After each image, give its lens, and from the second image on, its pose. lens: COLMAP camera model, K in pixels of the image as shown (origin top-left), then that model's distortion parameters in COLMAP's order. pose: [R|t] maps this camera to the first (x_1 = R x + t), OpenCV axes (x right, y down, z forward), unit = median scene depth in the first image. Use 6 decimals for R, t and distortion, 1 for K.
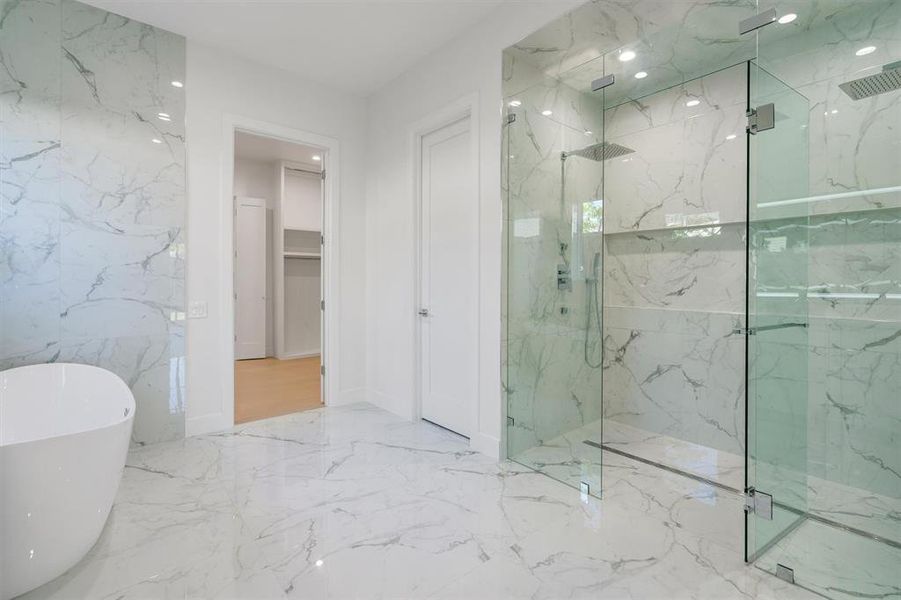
lens RADIAL K [[415.2, 0, 449.5], [0, 415.2, 291.3], [0, 0, 1]] dist [-0.004016, -0.000541]
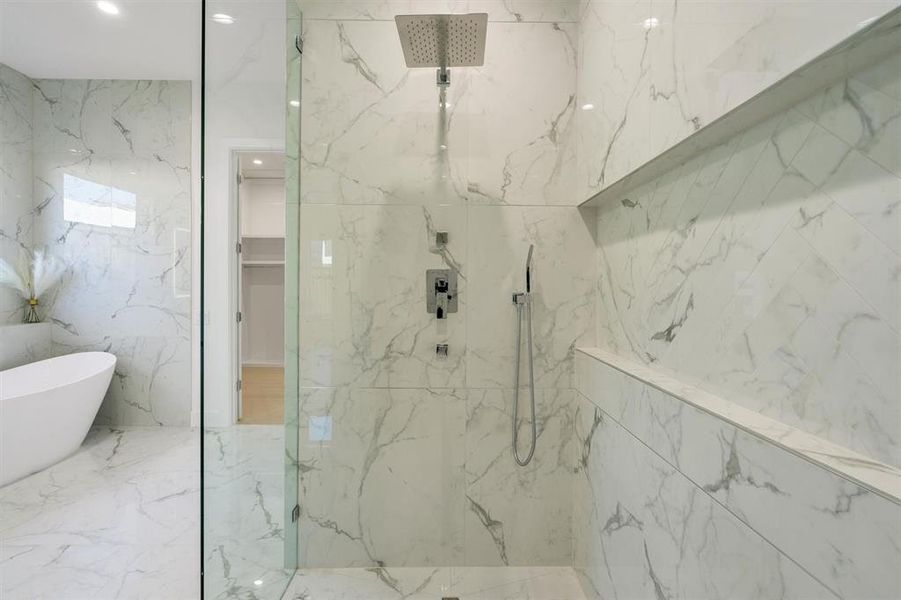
lens RADIAL K [[409.2, 0, 452.4], [0, 409.2, 297.7], [0, 0, 1]] dist [0.000326, -0.000294]
pose [[0.766267, 0.018869, -0.642246, 0.676456], [-0.019841, 0.999787, 0.005701, -0.030235], [0.642216, 0.008374, 0.766478, 0.608113]]
